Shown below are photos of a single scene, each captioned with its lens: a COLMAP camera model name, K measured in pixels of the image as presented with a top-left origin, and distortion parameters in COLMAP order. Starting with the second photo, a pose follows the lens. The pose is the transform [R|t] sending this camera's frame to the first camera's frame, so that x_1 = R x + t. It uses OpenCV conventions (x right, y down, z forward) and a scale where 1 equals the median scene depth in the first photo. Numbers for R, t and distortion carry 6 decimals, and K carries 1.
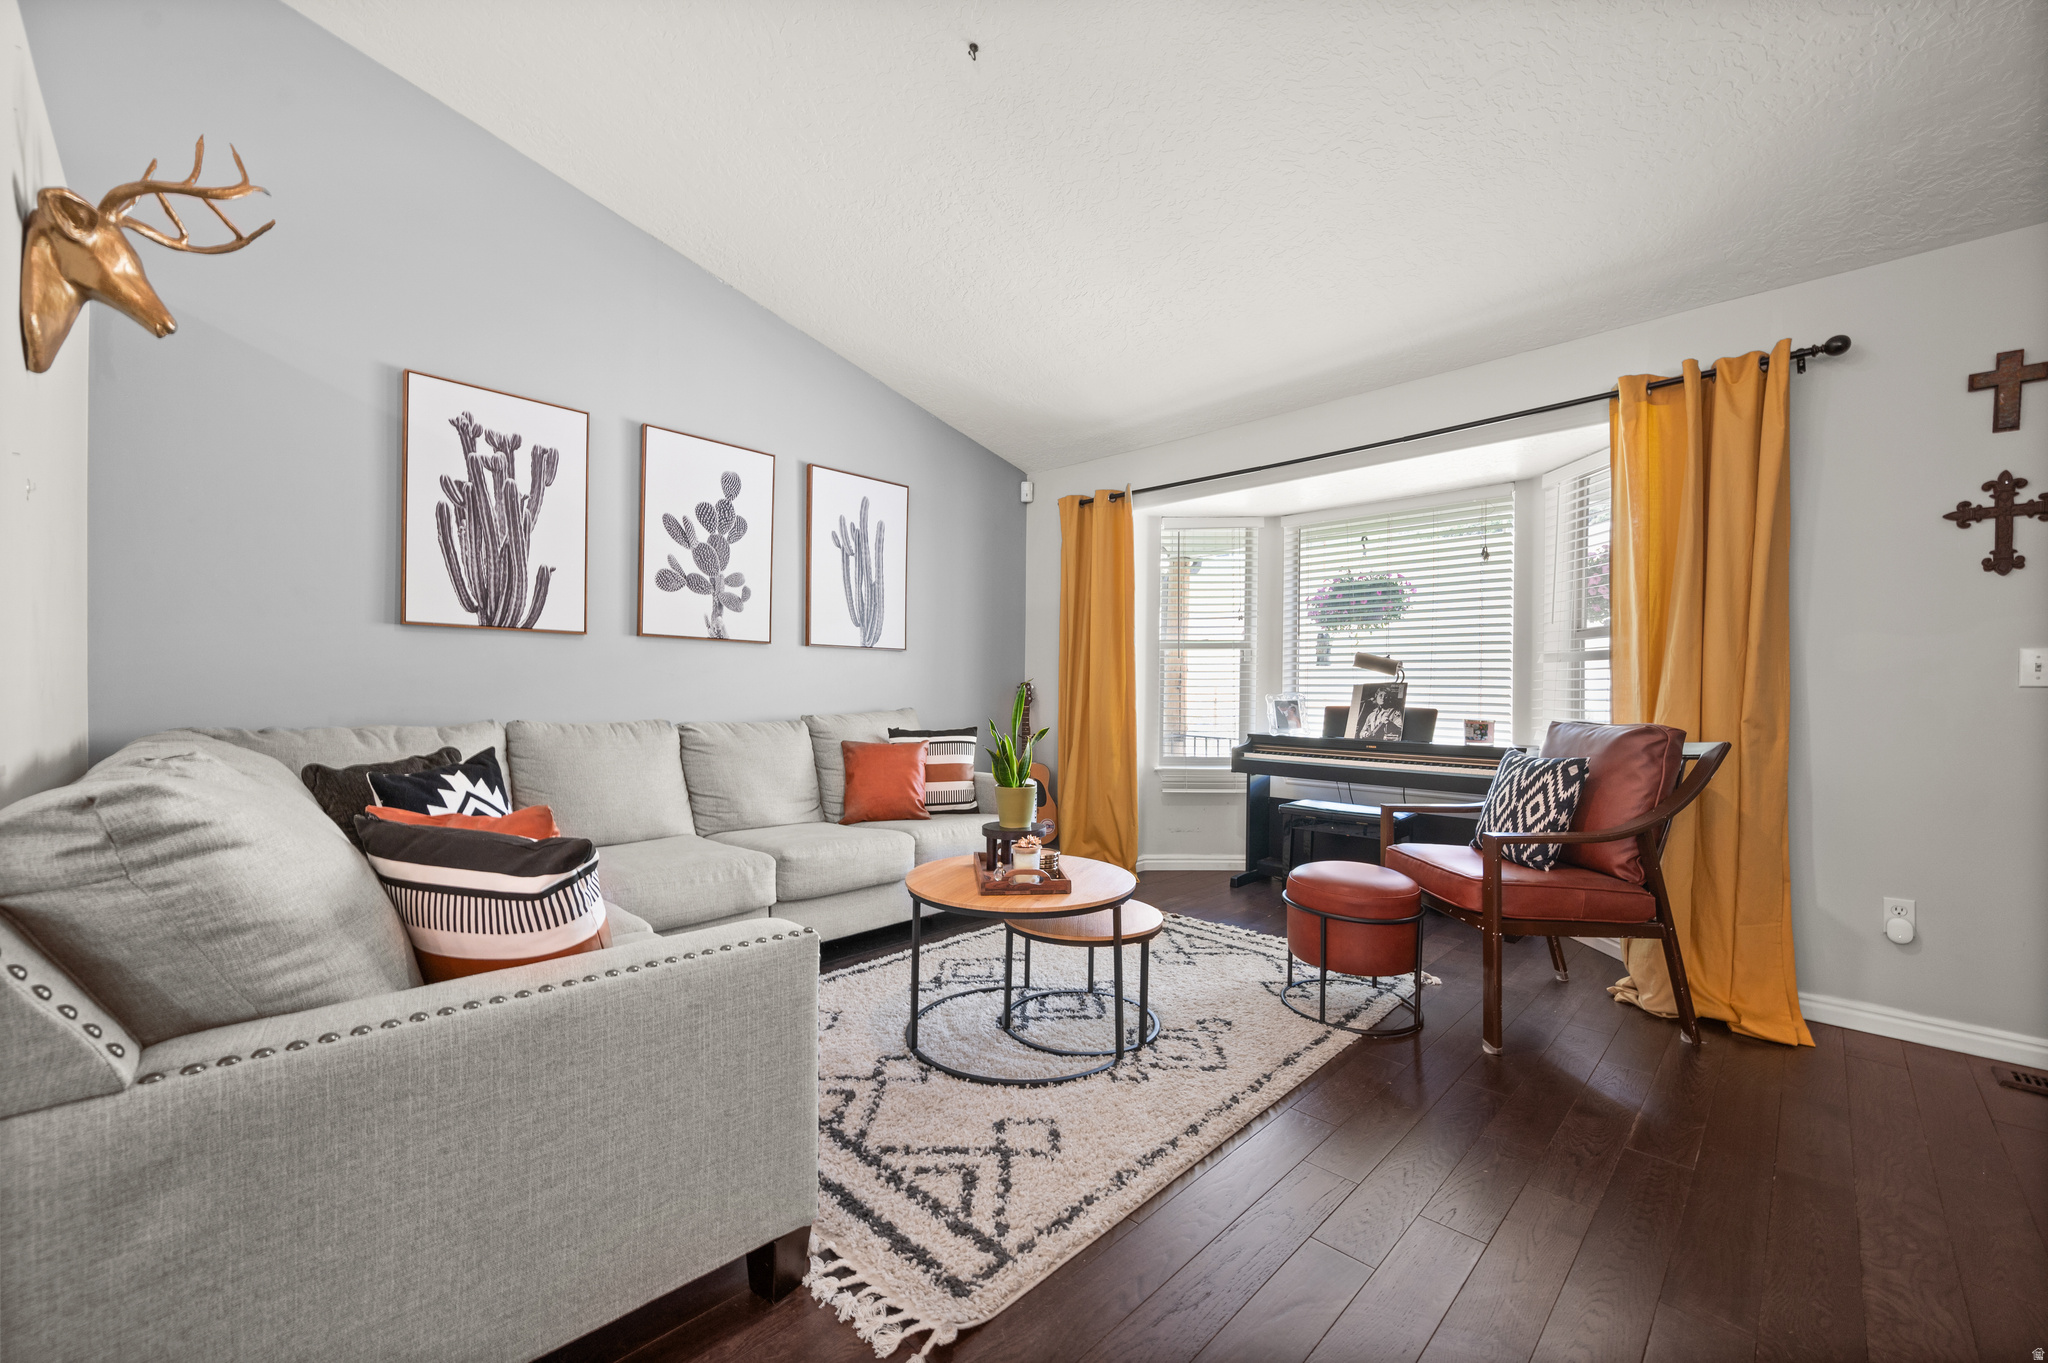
lens RADIAL K [[805.3, 0, 1026.2], [0, 805.3, 682.8], [0, 0, 1]] dist [0.000130, 0.000008]
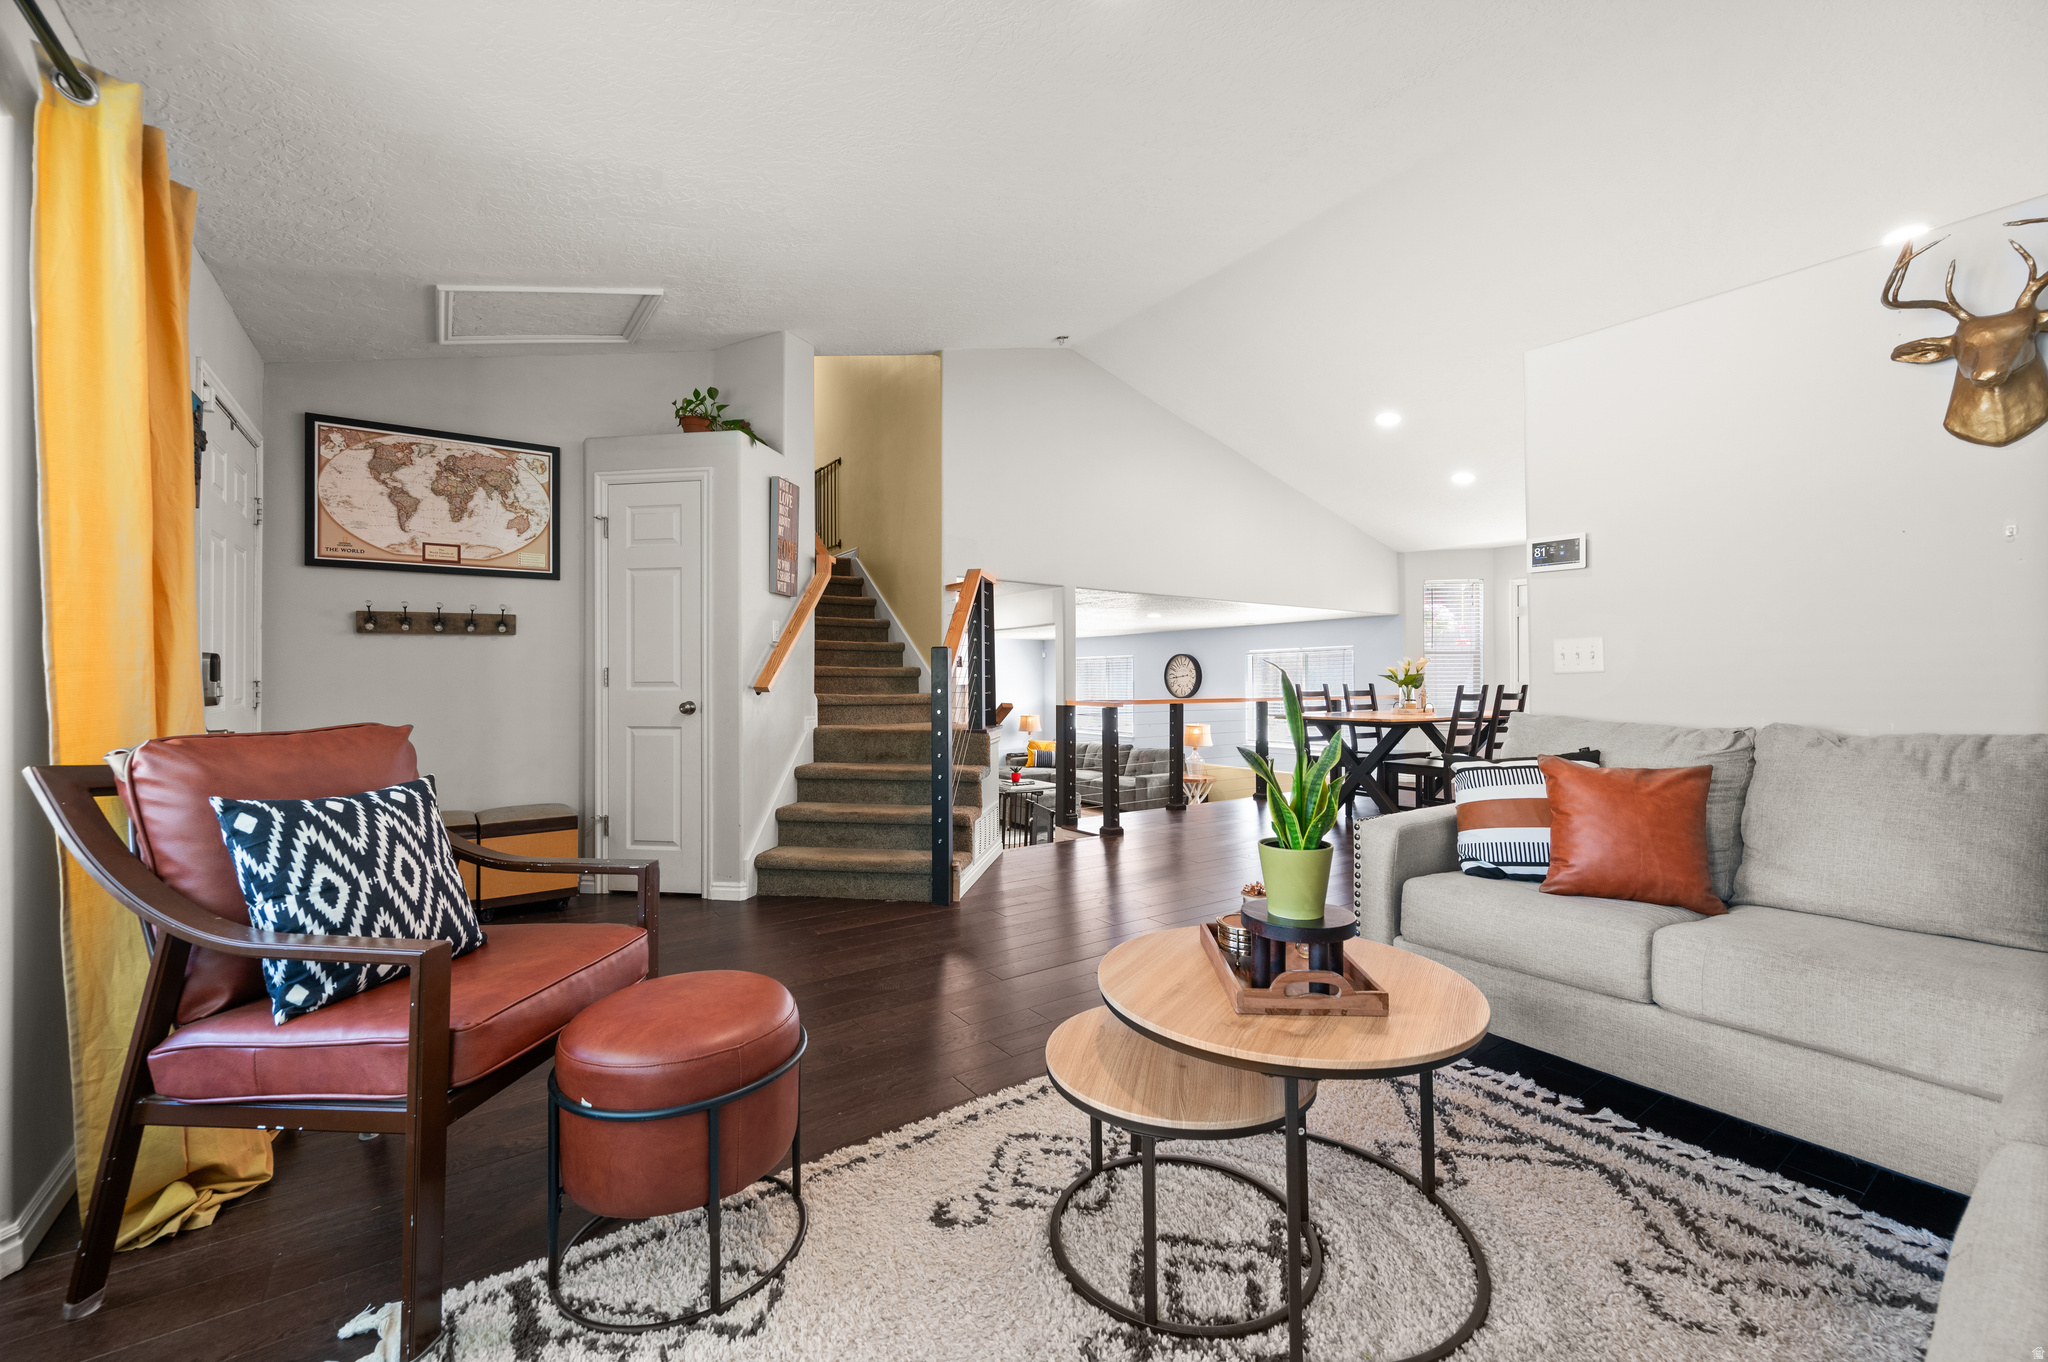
lens RADIAL K [[805.3, 0, 1024.7], [0, 805.3, 677.2], [0, 0, 1]] dist [0.000130, 0.000008]
pose [[-0.983797, -0.009785, 0.179020, 0.074992], [-0.010457, 0.999941, -0.002811, 0.009309], [-0.178982, -0.004637, -0.983841, 1.529873]]
